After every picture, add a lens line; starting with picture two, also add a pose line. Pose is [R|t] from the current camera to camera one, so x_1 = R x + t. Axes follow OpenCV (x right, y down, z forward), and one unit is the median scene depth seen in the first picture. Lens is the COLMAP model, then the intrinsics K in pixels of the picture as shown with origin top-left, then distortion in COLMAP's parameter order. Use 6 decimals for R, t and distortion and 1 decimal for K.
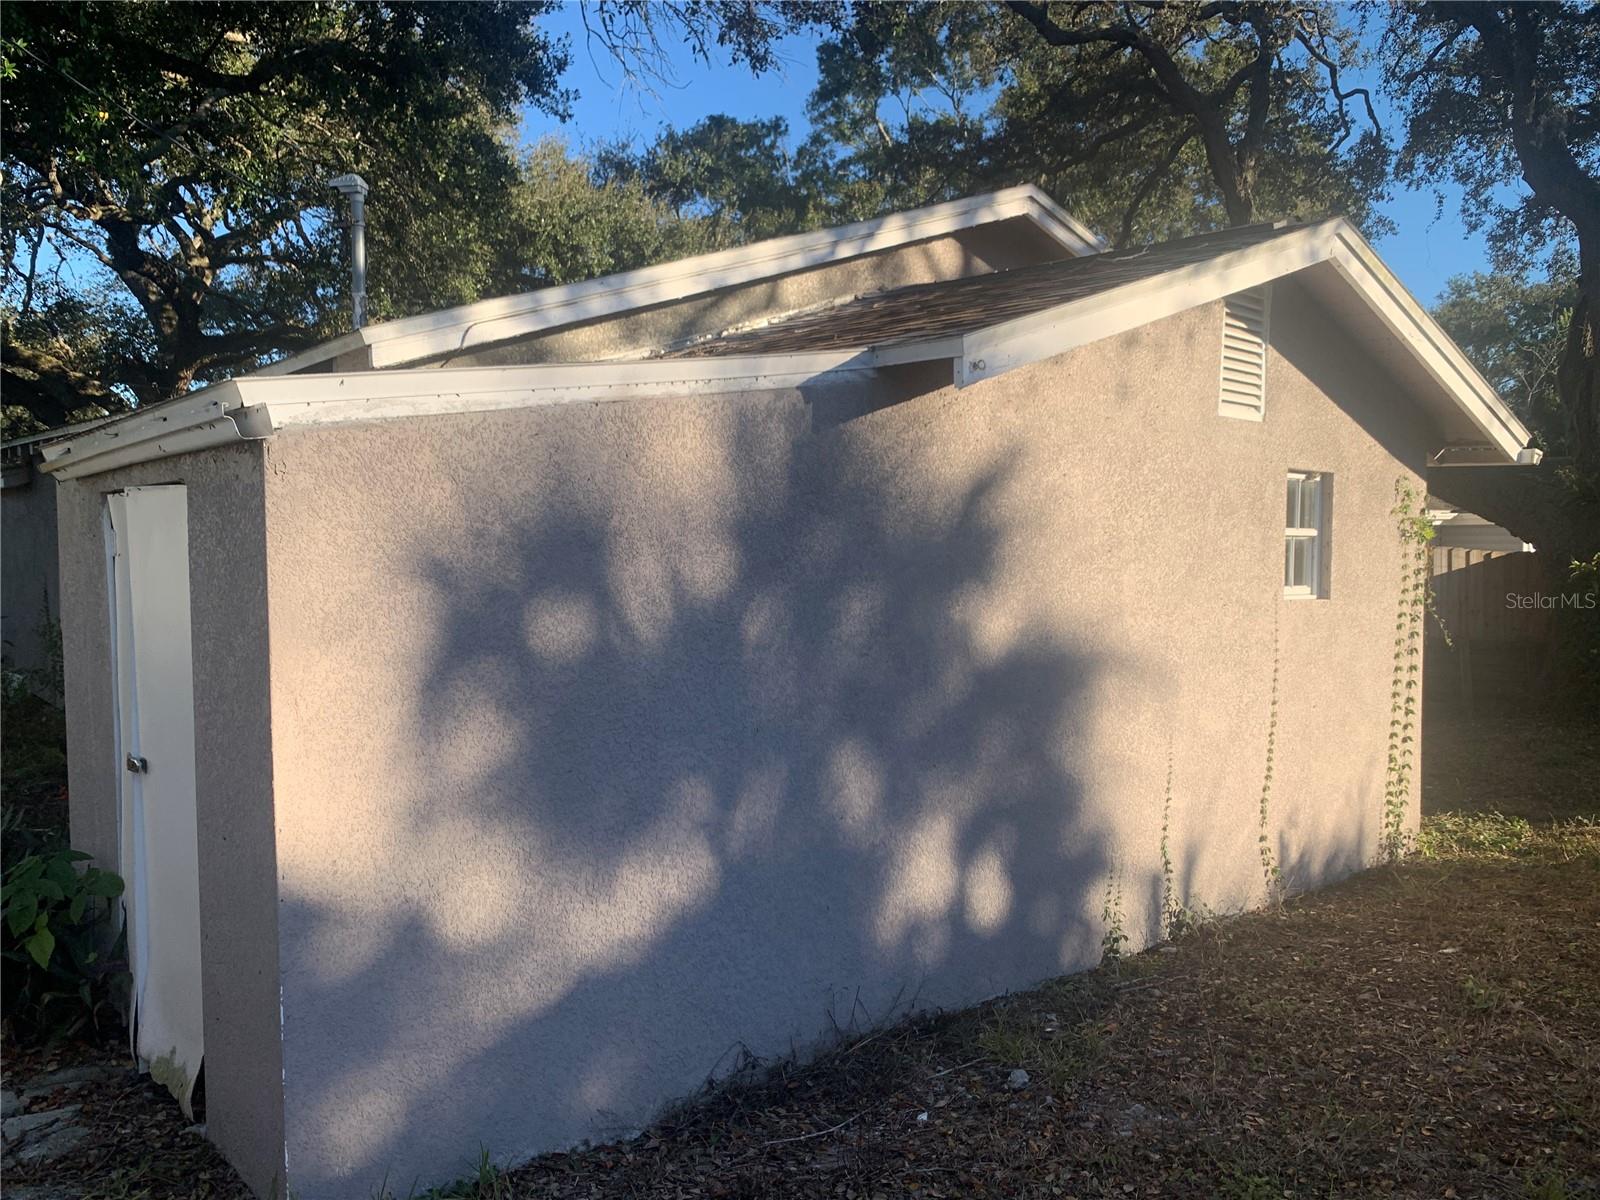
lens RADIAL K [[1214.7, 0, 801.8], [0, 1214.7, 599.8], [0, 0, 1]] dist [0.014204, -0.011448]
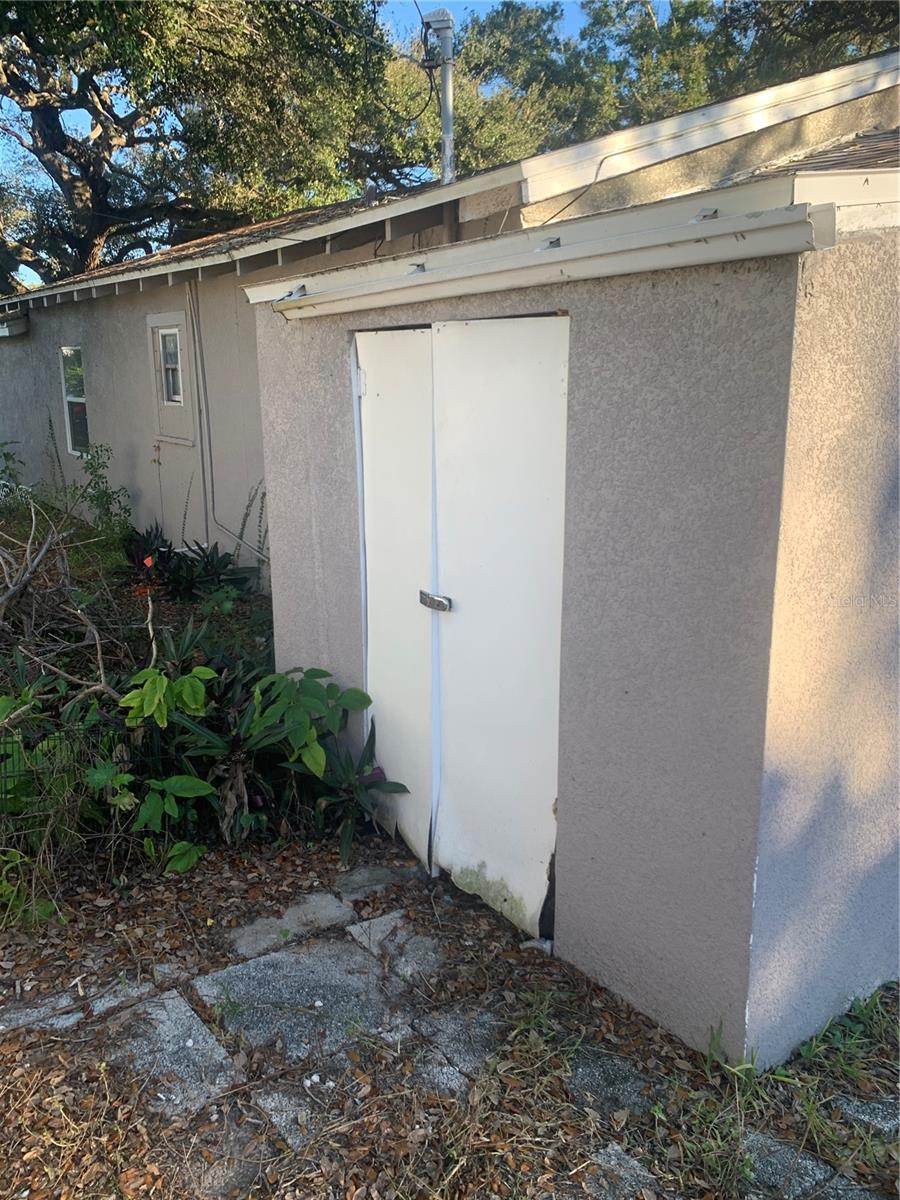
lens RADIAL K [[911.0, 0, 455.3], [0, 911.0, 590.5], [0, 0, 1]] dist [0.014204, -0.011448]
pose [[0.997839, 0.007029, -0.065331, -0.305630], [0.005018, 0.983206, 0.182431, -0.009609], [0.065516, -0.182364, 0.981046, 0.158080]]
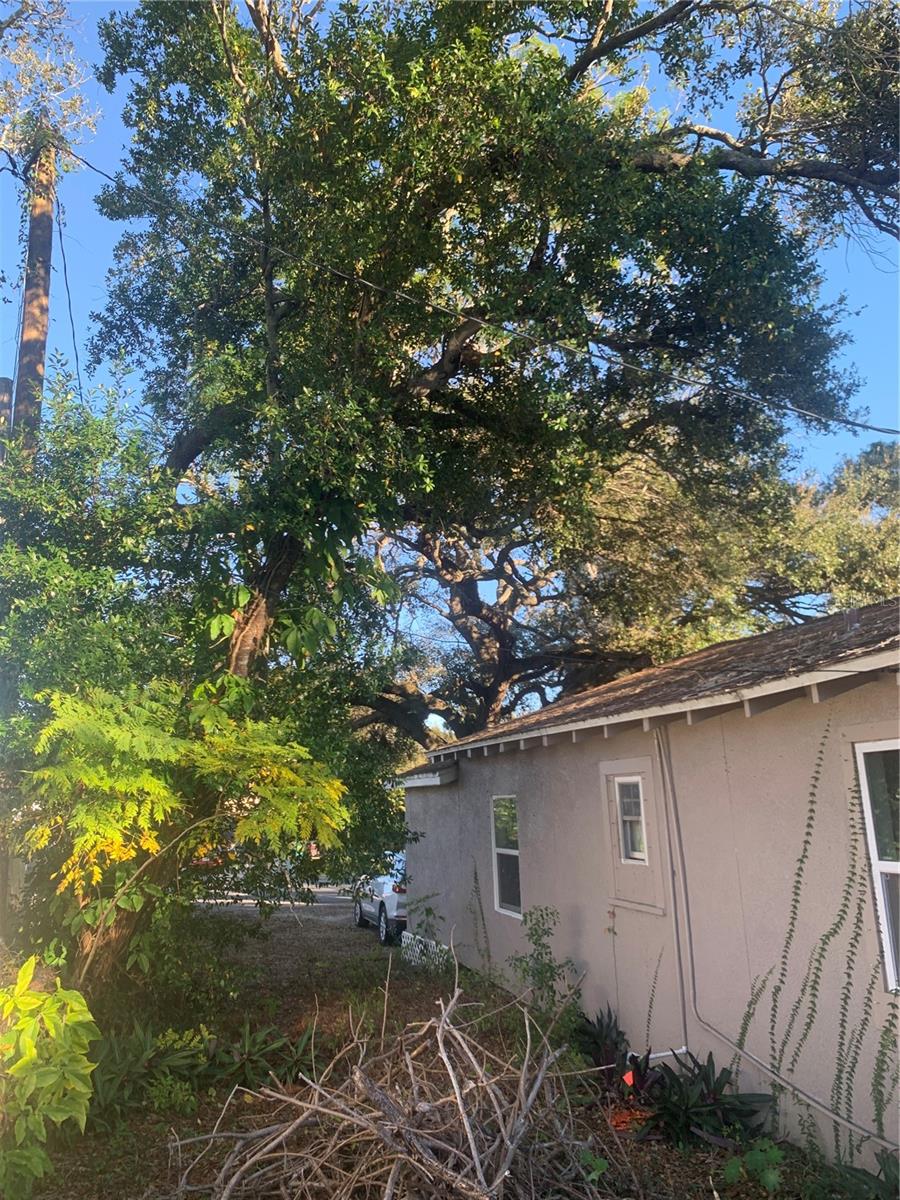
lens RADIAL K [[911.0, 0, 454.7], [0, 911.0, 592.8], [0, 0, 1]] dist [0.014204, -0.011448]
pose [[0.905041, -0.127497, -0.405764, -0.517419], [0.013084, 0.961907, -0.273062, -0.055036], [0.425123, 0.241823, 0.872234, 0.319967]]
